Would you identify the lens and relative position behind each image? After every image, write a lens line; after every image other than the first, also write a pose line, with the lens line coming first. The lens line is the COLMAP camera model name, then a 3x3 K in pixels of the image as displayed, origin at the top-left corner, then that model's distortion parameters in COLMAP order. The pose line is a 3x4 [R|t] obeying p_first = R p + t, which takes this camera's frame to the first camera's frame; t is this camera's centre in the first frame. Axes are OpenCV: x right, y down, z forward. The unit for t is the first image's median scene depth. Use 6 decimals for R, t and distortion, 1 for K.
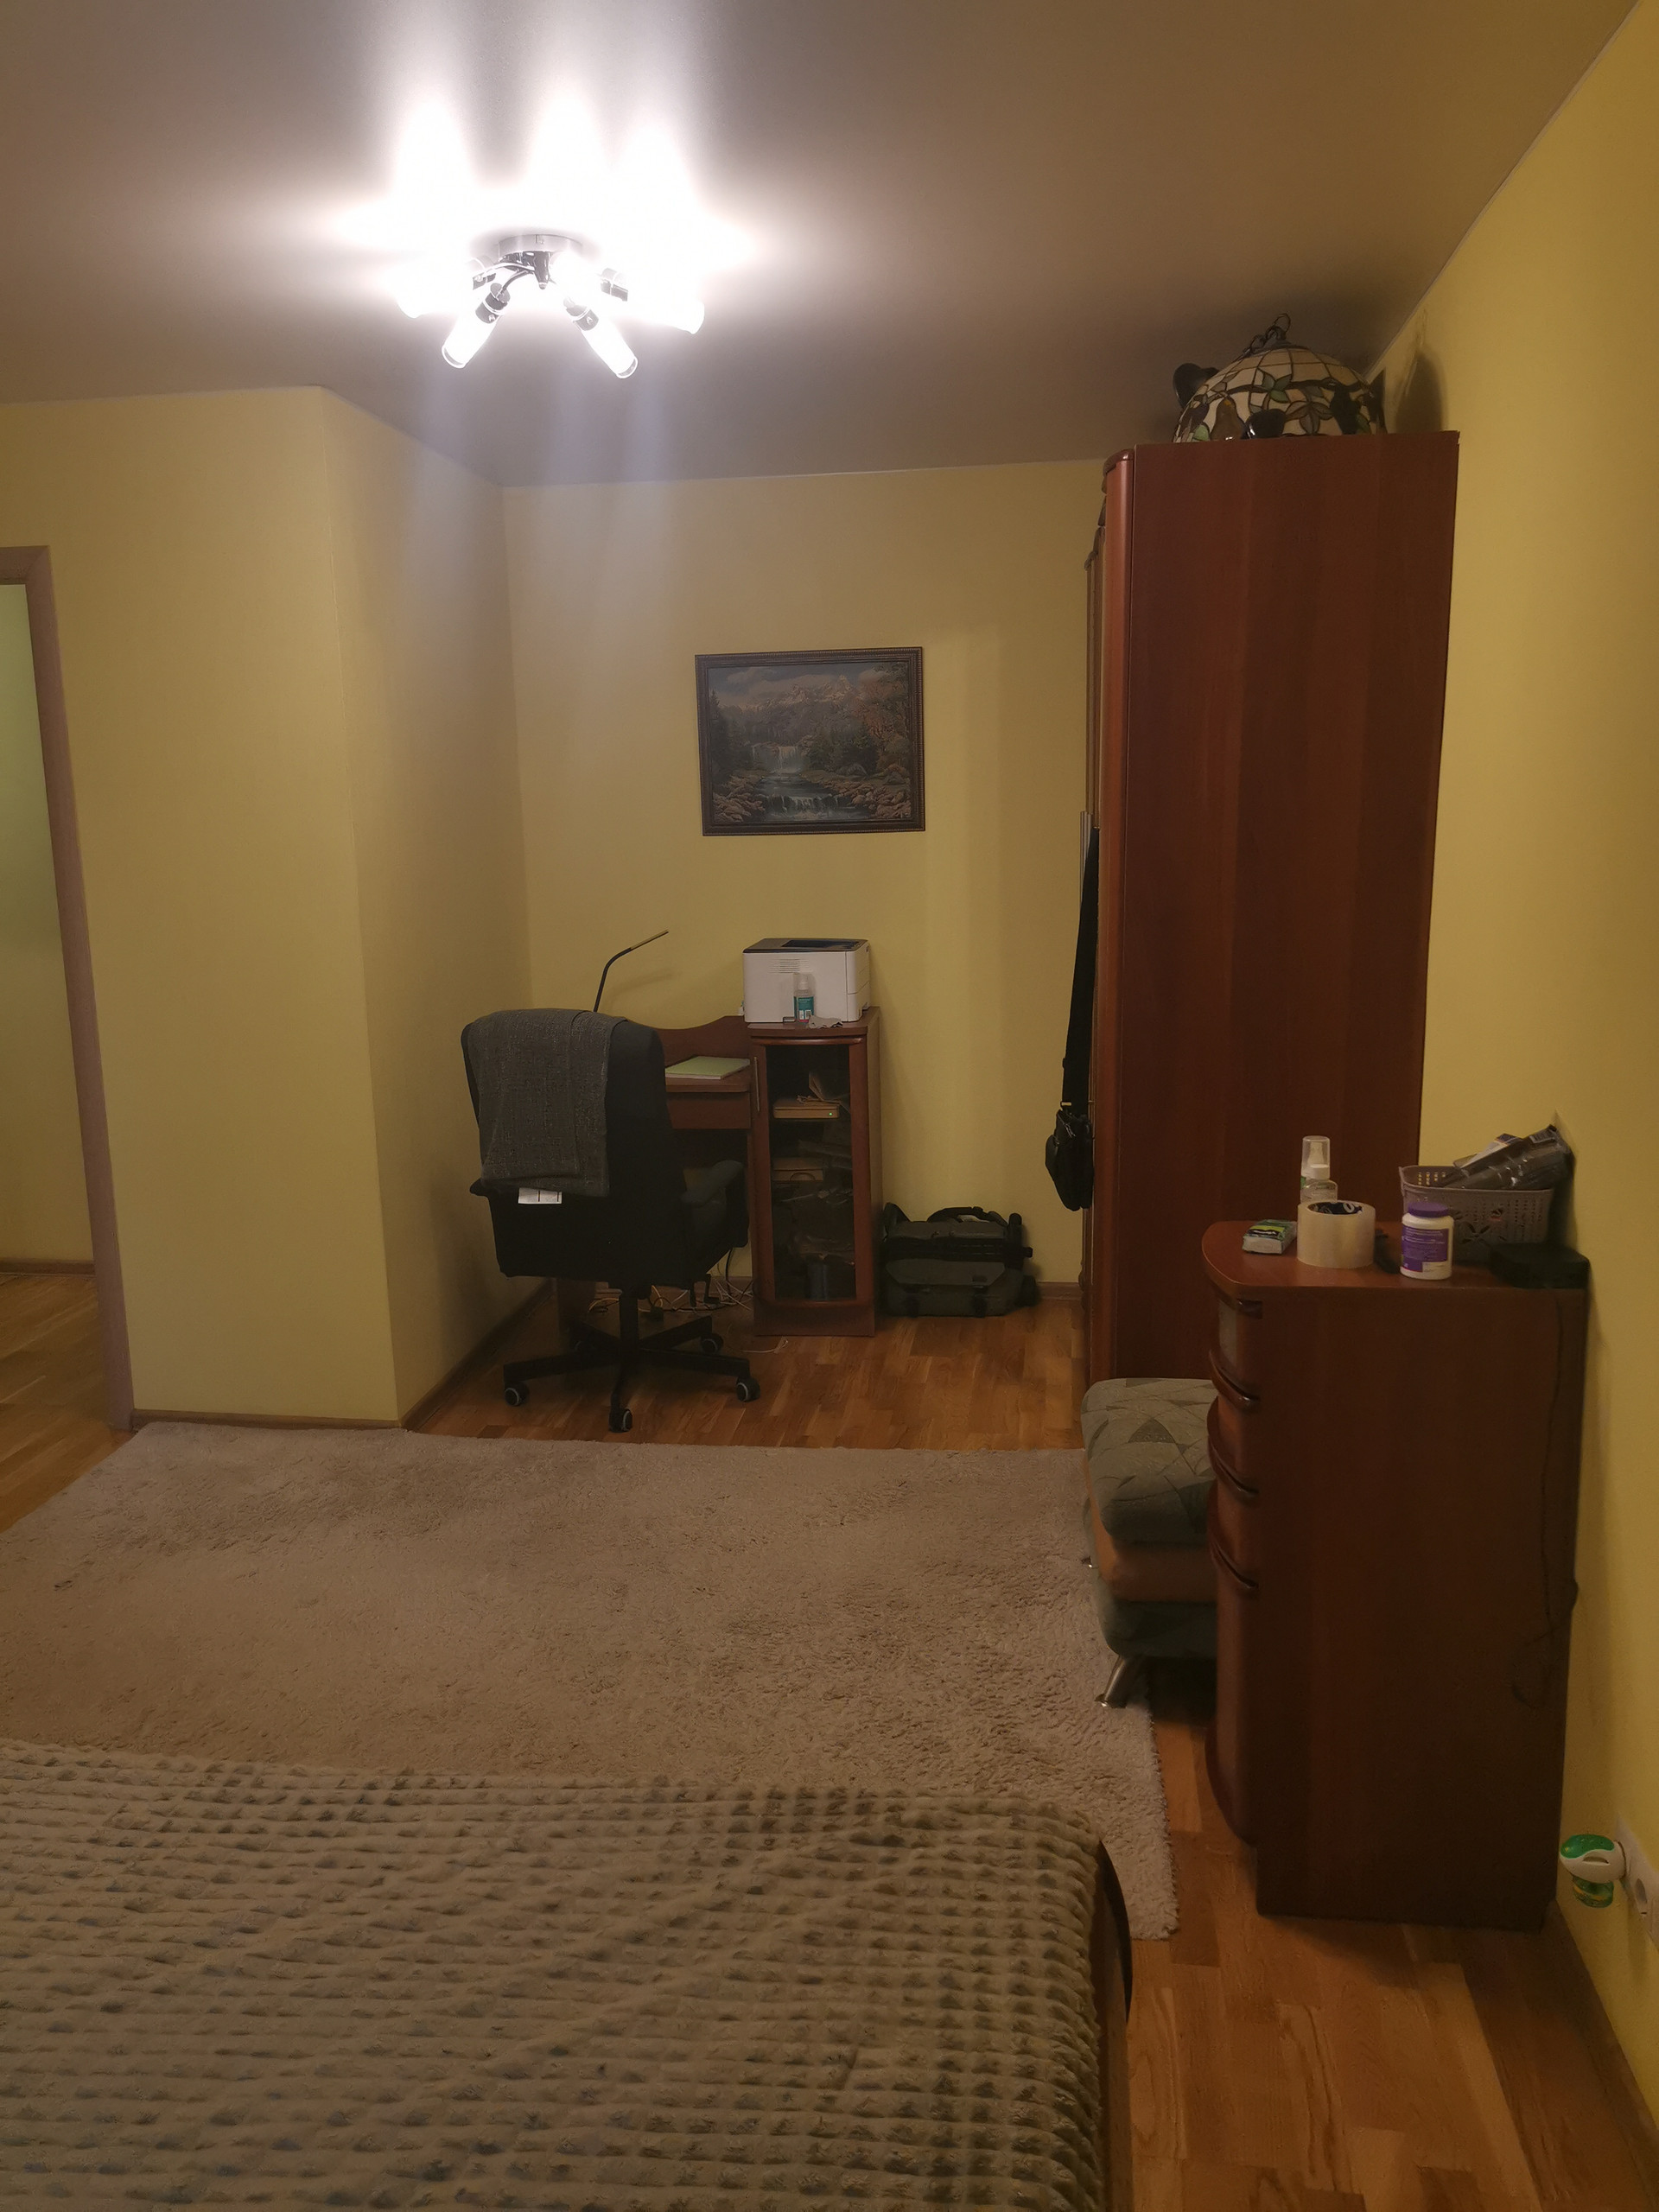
lens RADIAL K [[1700.7, 0, 835.1], [0, 1700.7, 1096.7], [0, 0, 1]] dist [0.050707, -0.038402]
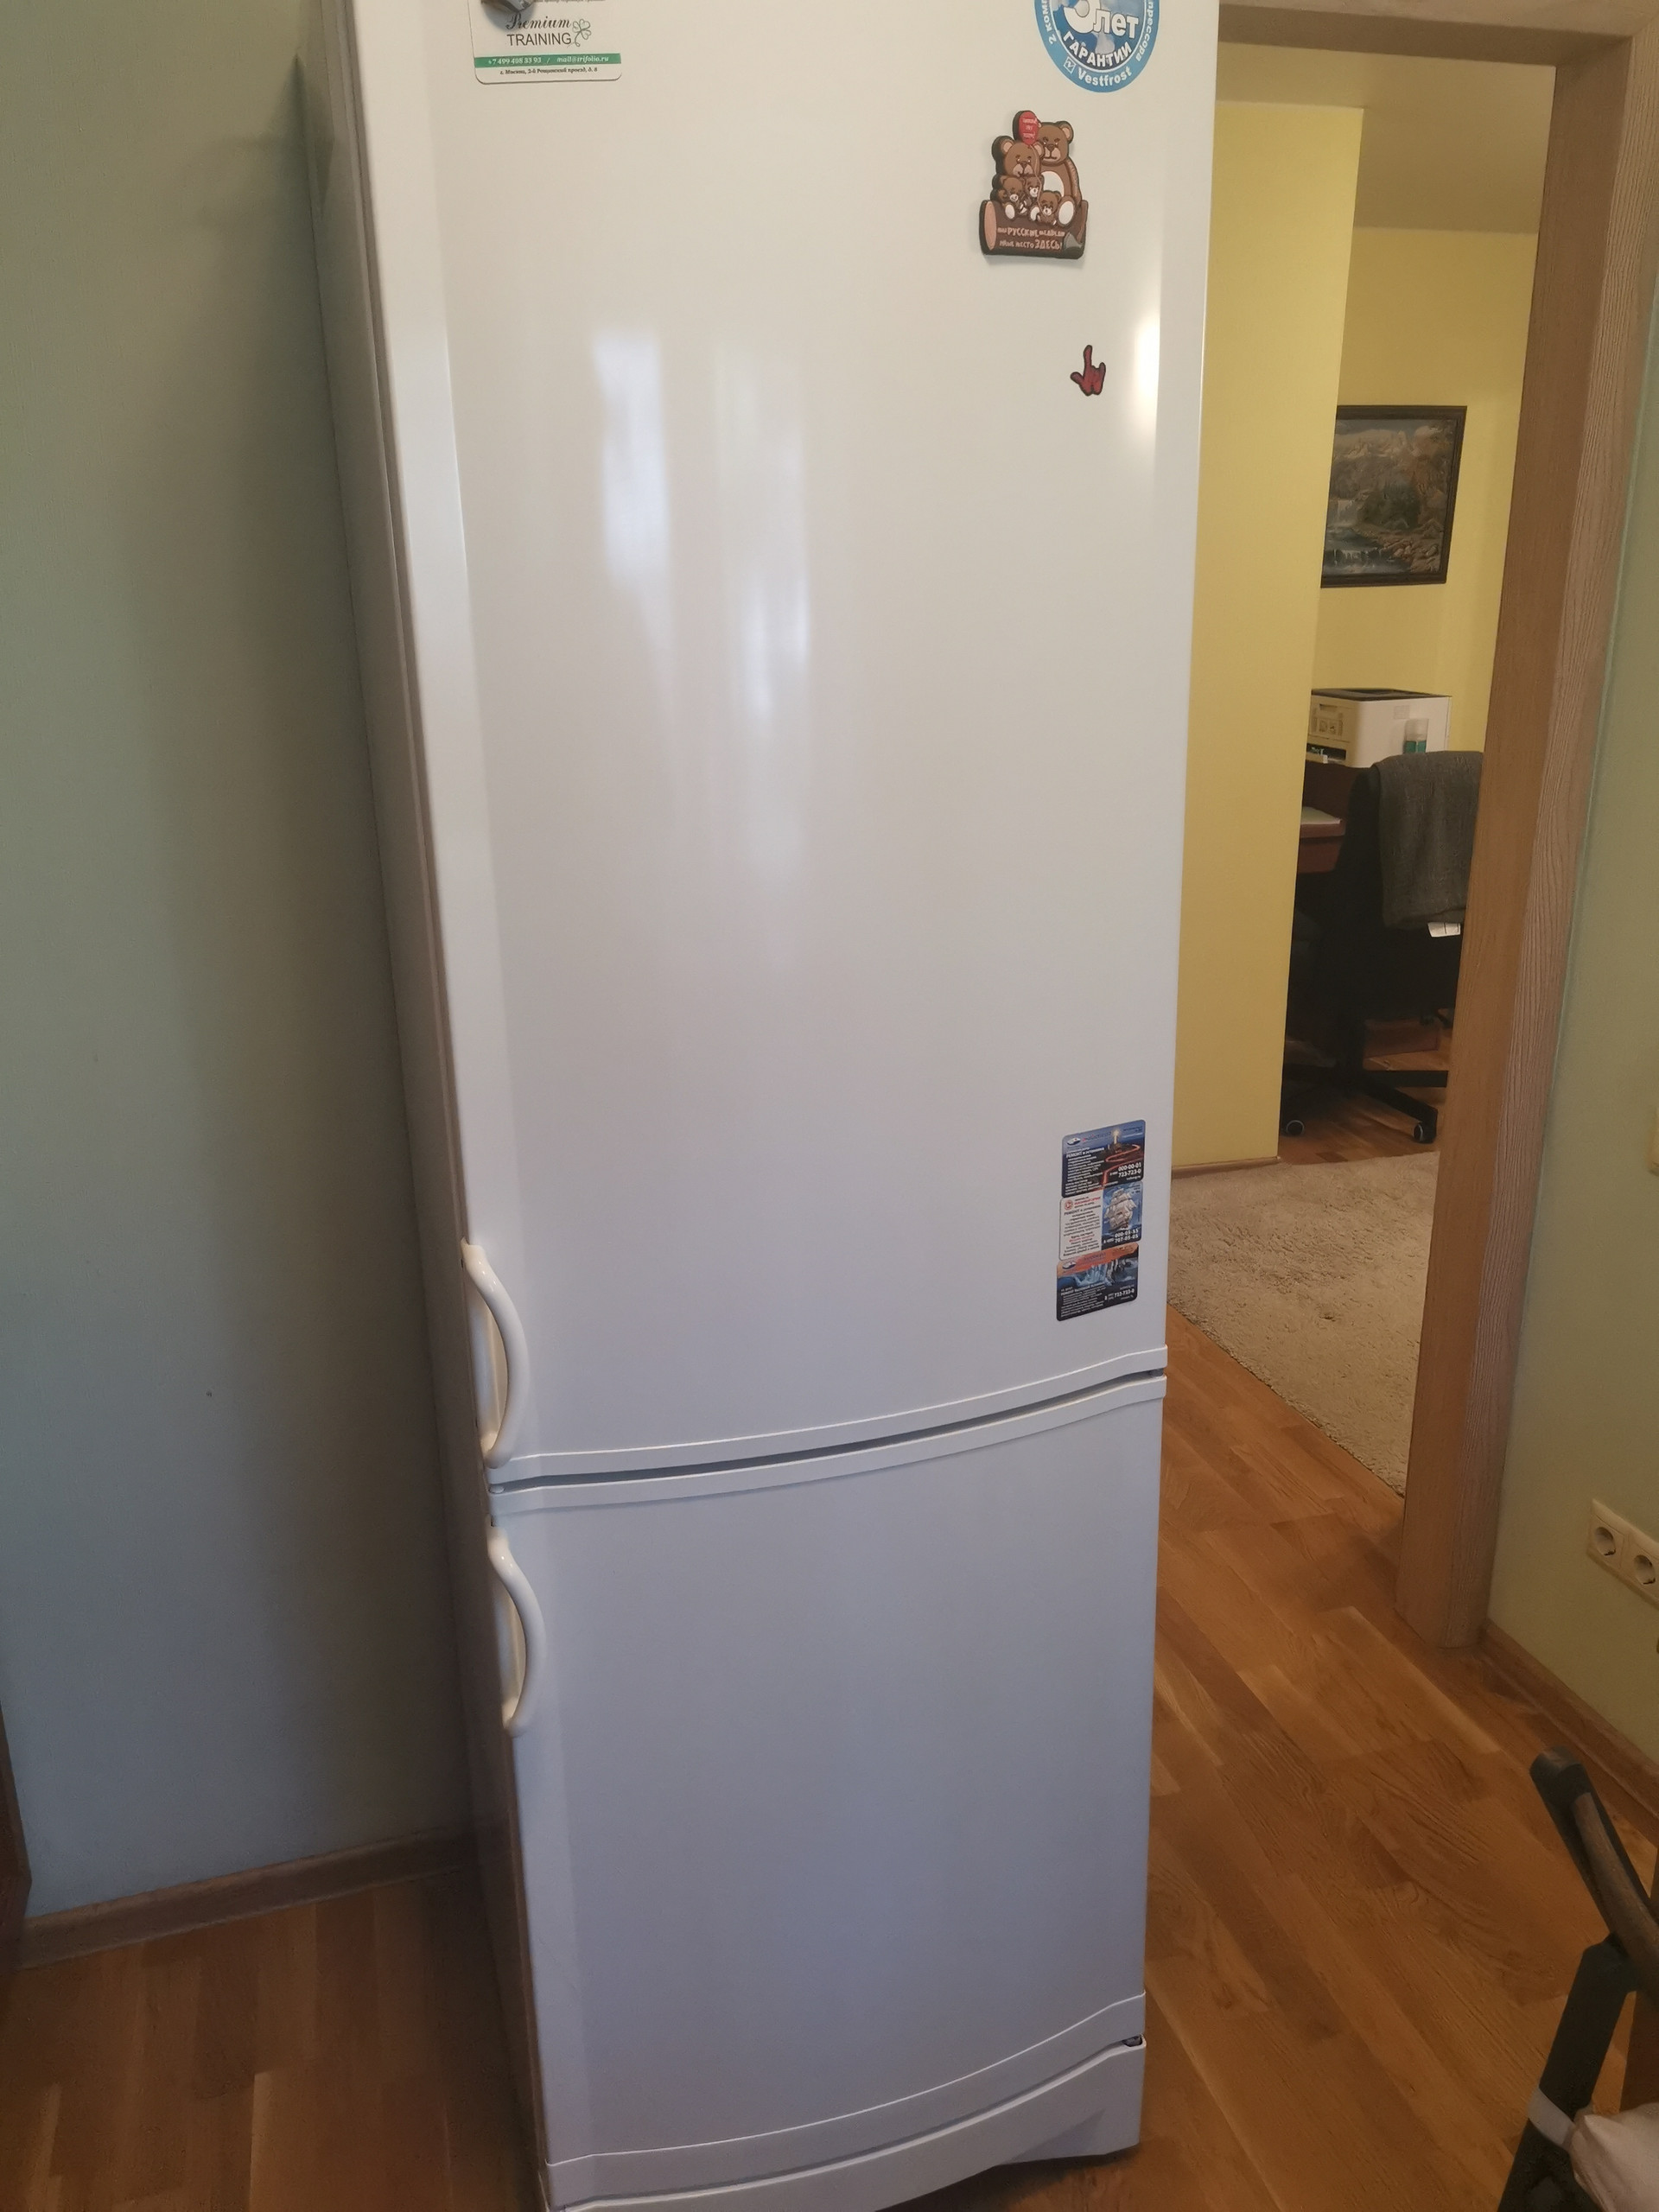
lens RADIAL K [[1700.7, 0, 833.9], [0, 1700.7, 1102.8], [0, 0, 1]] dist [0.050707, -0.038402]
pose [[0.909142, -0.115658, 0.400104, -0.782790], [0.063381, 0.987899, 0.141554, -0.008594], [-0.411635, -0.103334, 0.905472, 0.135566]]
